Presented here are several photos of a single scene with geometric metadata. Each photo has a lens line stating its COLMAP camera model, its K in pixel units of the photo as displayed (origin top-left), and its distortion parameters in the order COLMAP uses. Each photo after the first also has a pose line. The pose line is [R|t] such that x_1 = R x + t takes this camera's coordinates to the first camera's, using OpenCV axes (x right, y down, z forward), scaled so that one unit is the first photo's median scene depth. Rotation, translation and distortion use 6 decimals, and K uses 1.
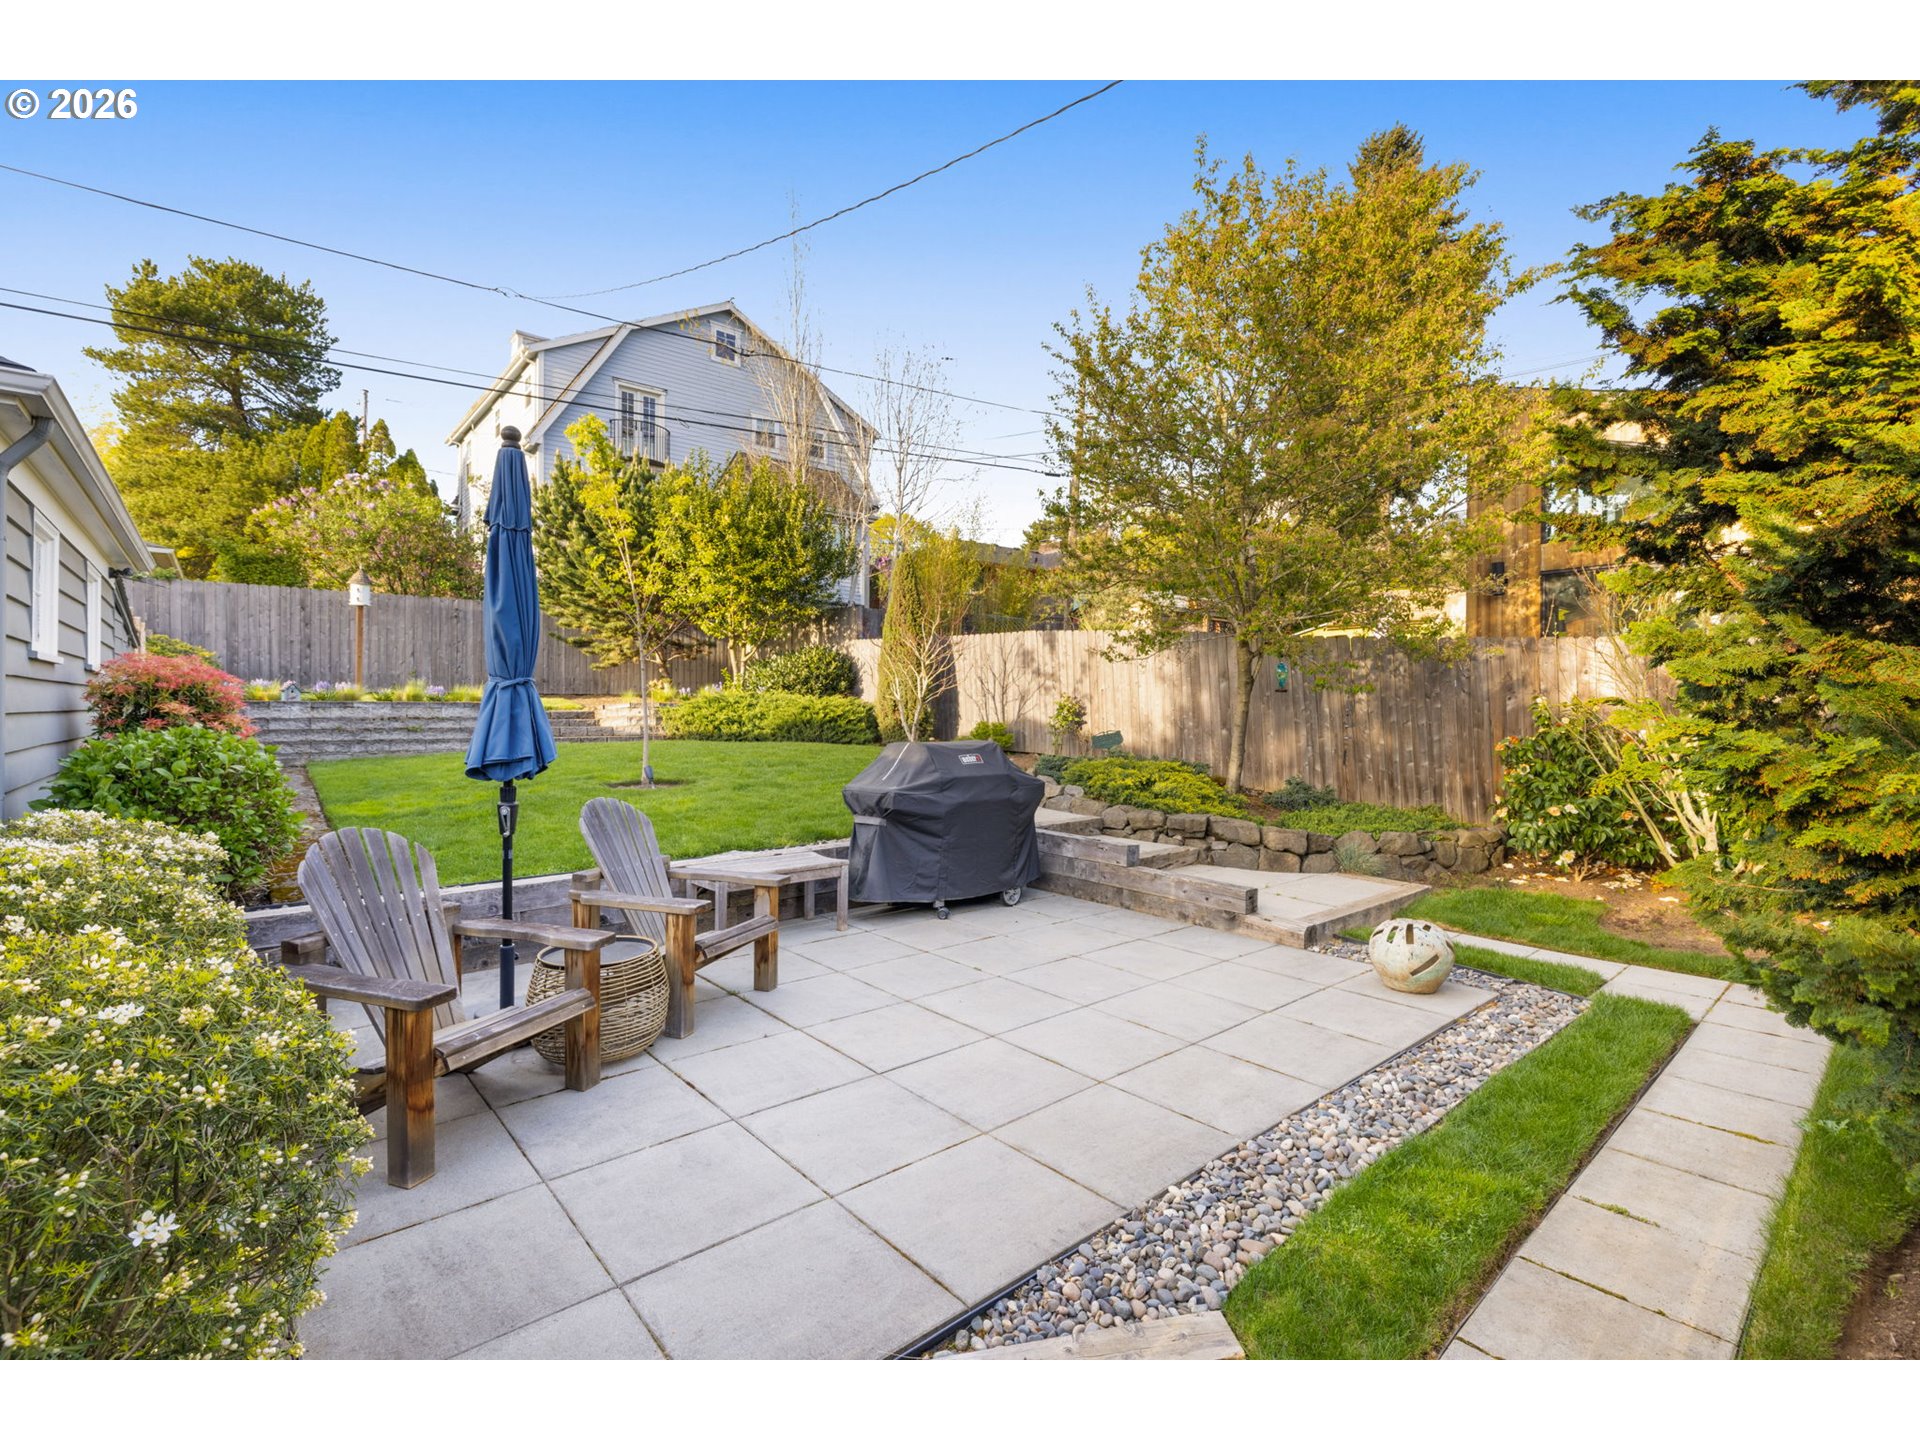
lens RADIAL K [[874.3, 0, 975.1], [0, 874.3, 705.4], [0, 0, 1]] dist [0.007077, -0.003560]
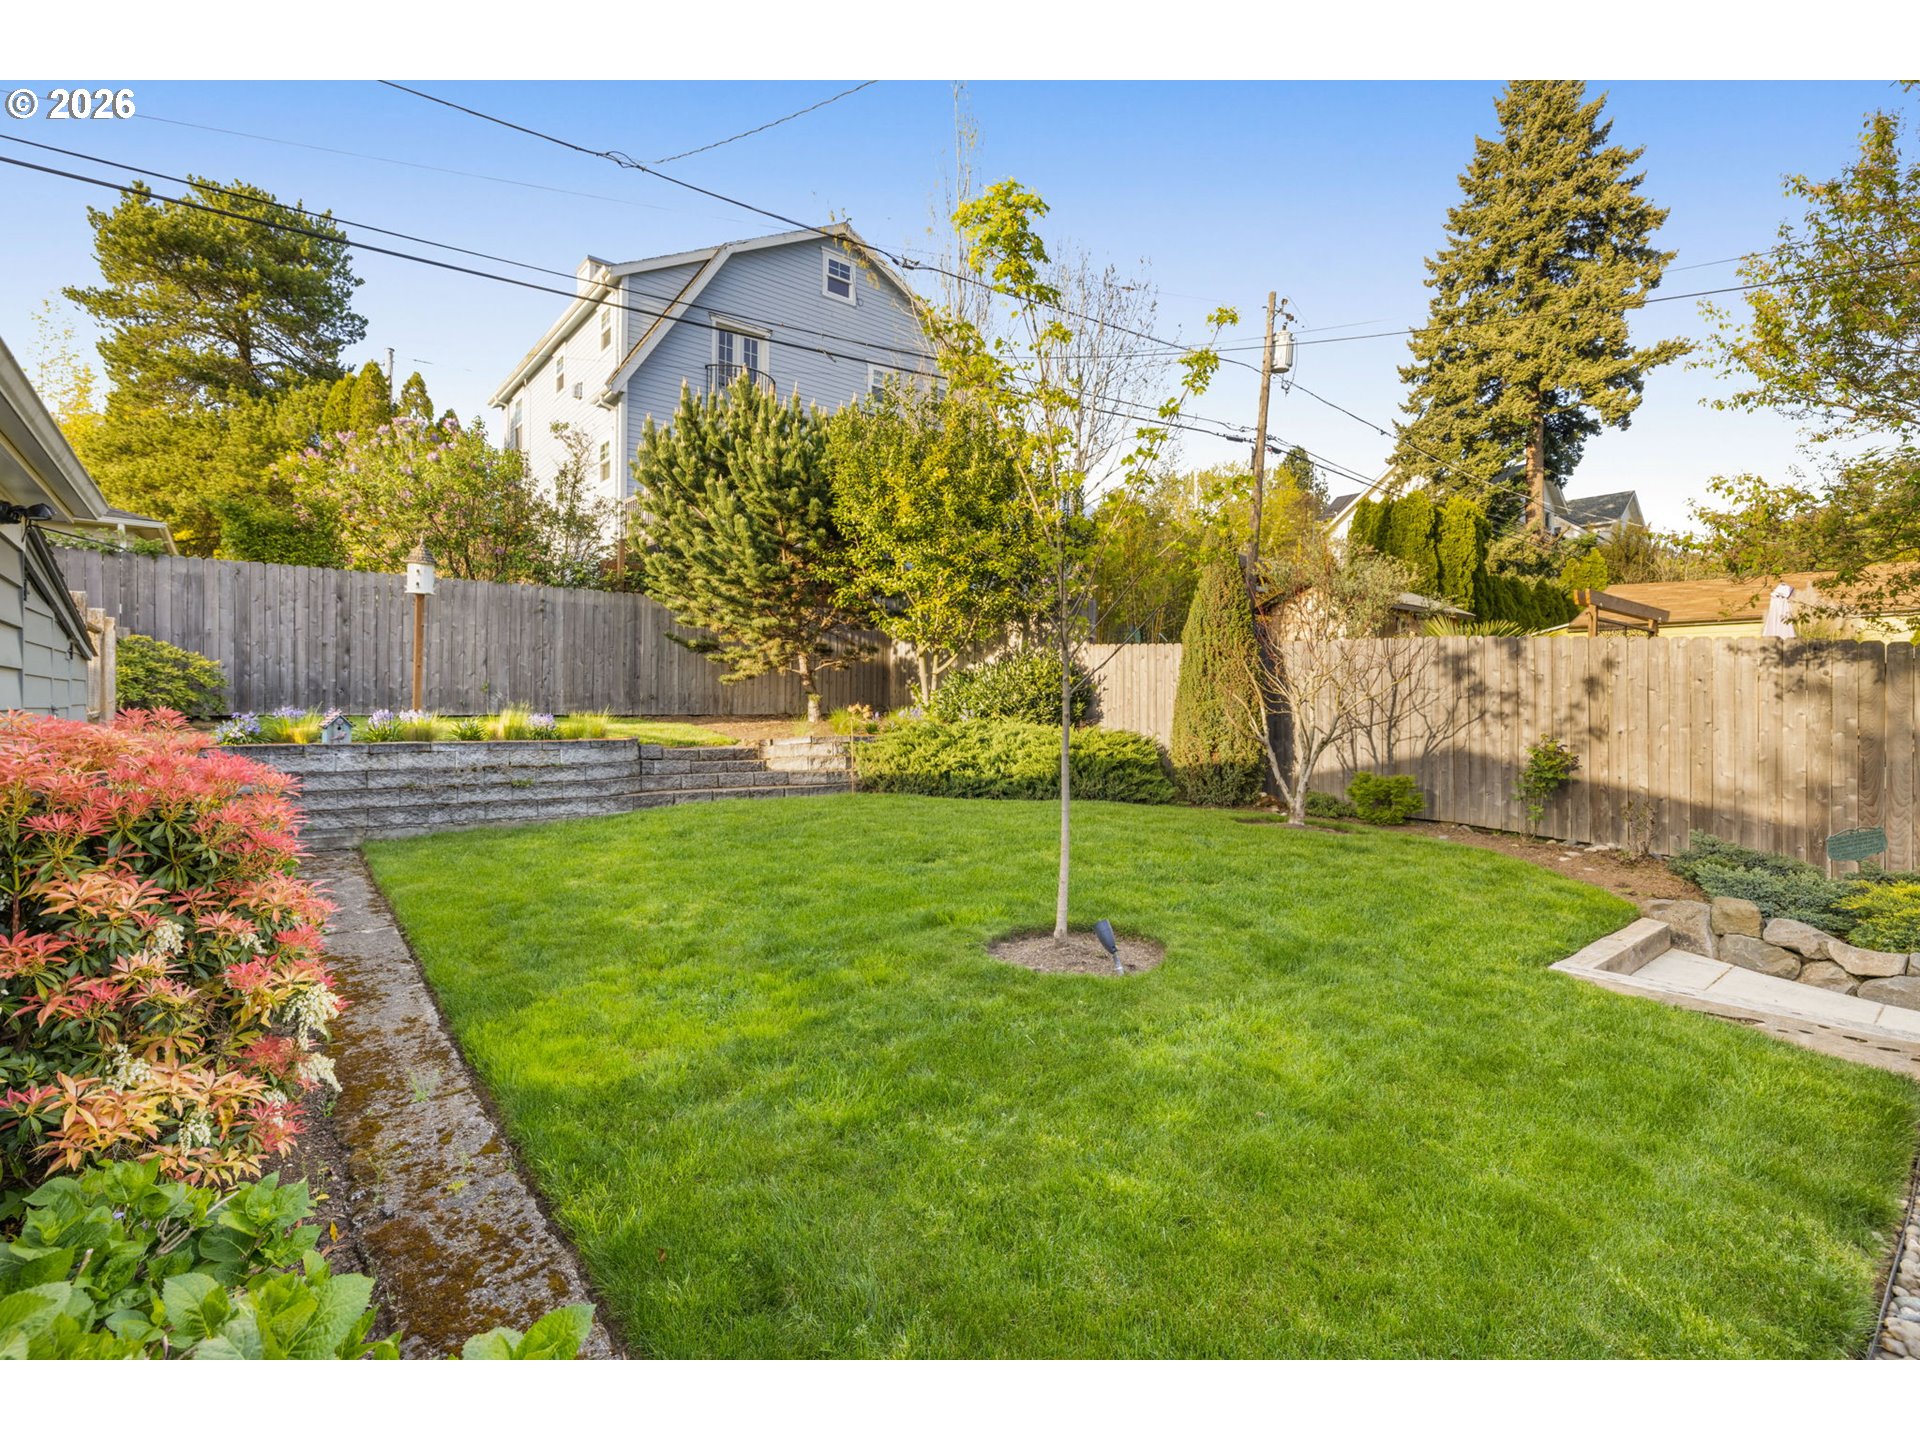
lens RADIAL K [[923.3, 0, 991.7], [0, 923.3, 708.0], [0, 0, 1]] dist [-0.002025, 0.001713]
pose [[0.999856, 0.005342, -0.016108, -0.365406], [-0.005321, 0.999985, 0.001356, -0.041160], [0.016115, -0.001270, 0.999869, 0.421164]]
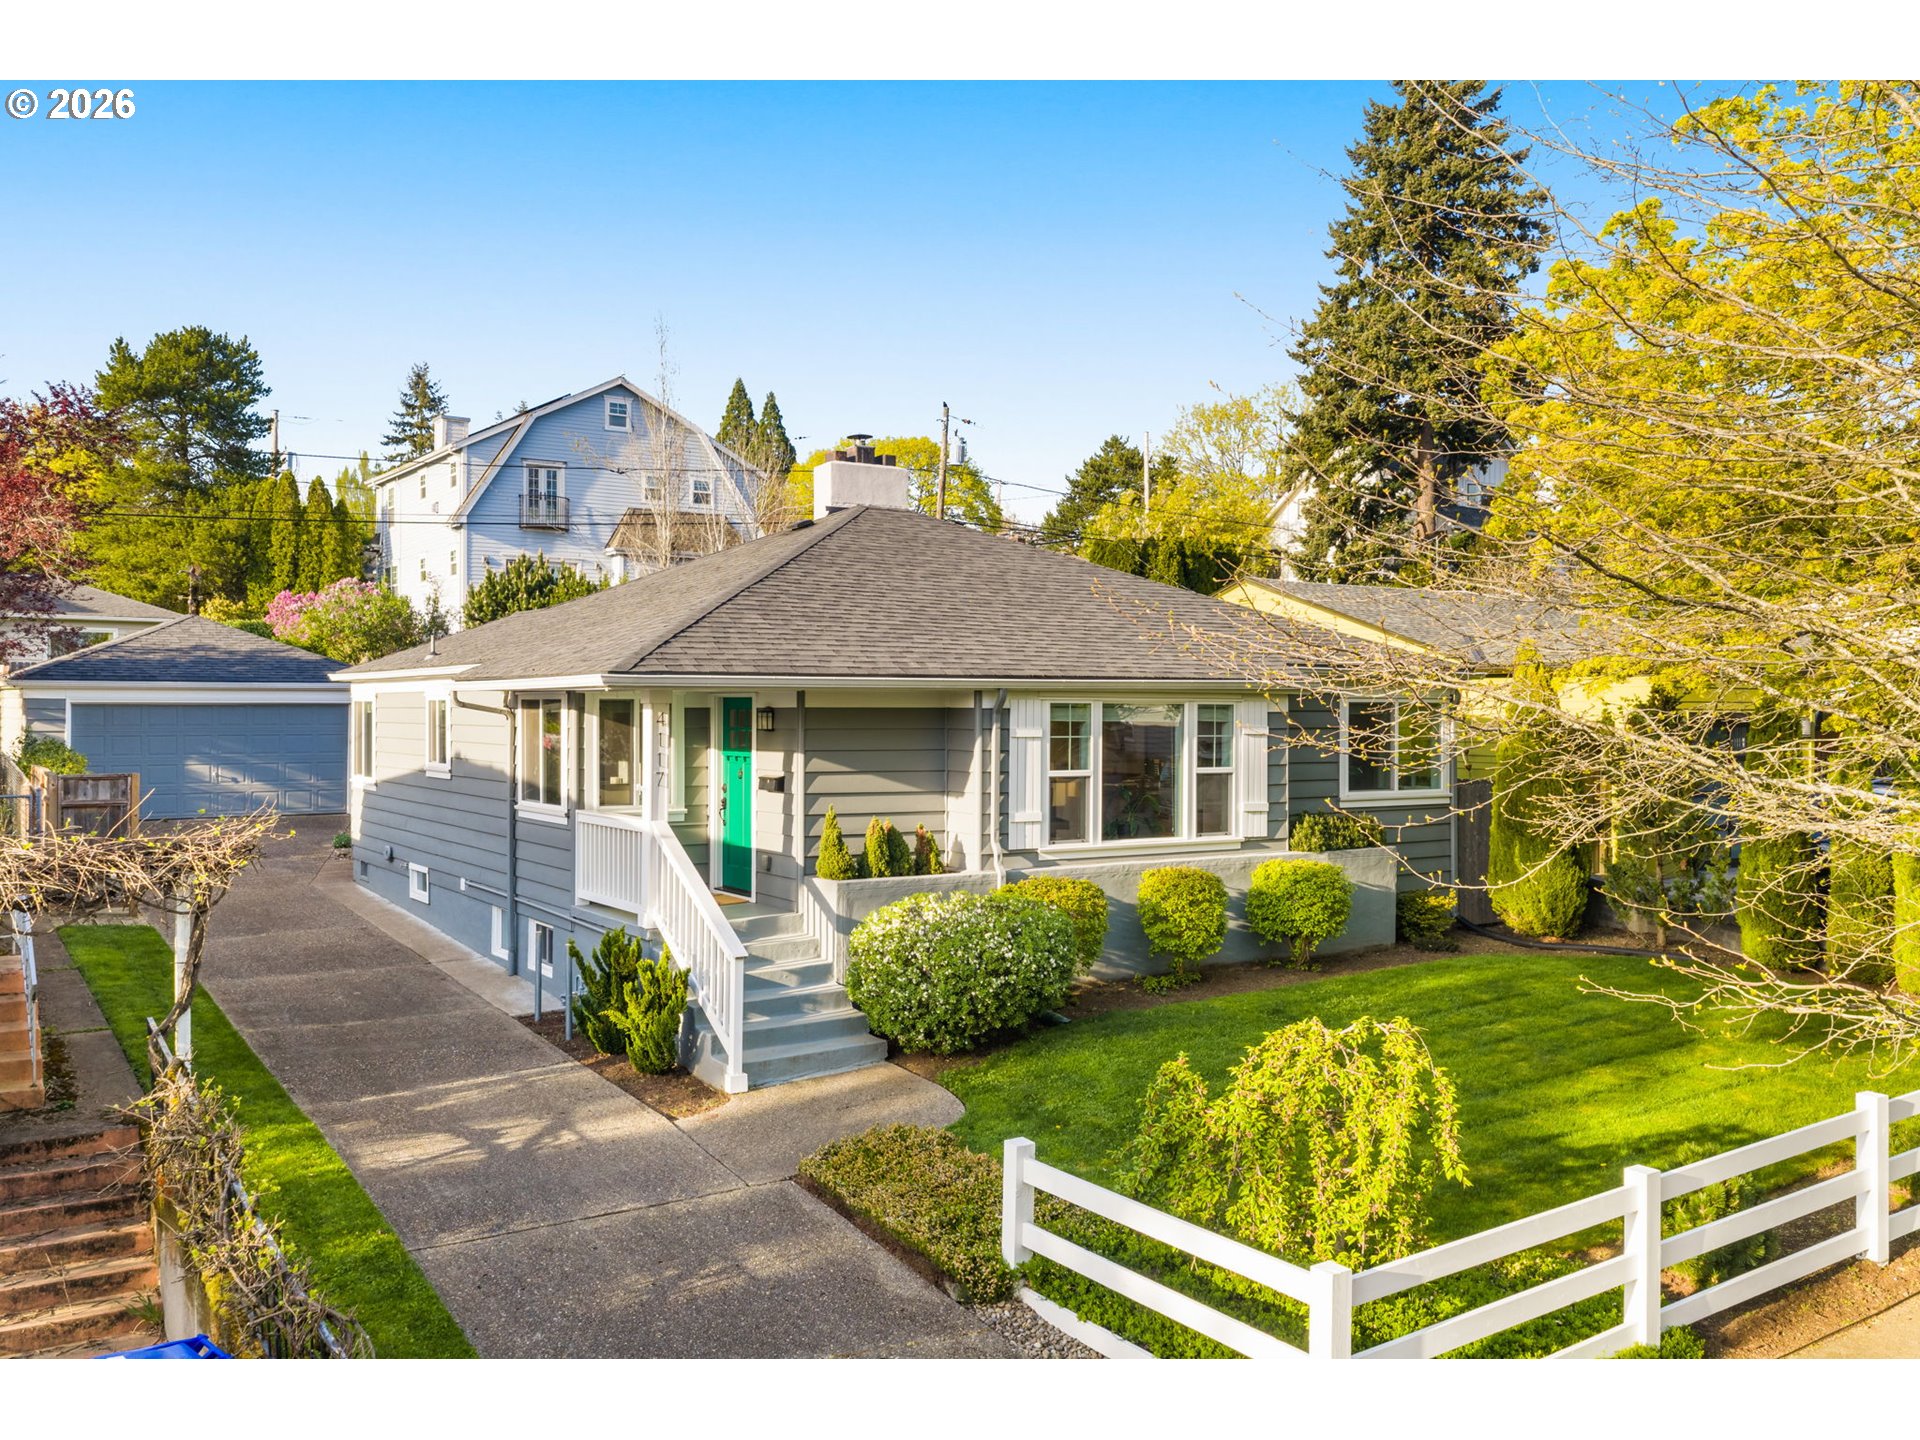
lens RADIAL K [[1459.1, 0, 954.5], [0, 1459.1, 710.6], [0, 0, 1]] dist [0.006444, -0.005544]
pose [[0.995206, -0.001453, -0.097786, 0.937949], [0.001532, 0.999999, 0.000733, -0.091534], [0.097785, -0.000880, 0.995207, -2.355168]]
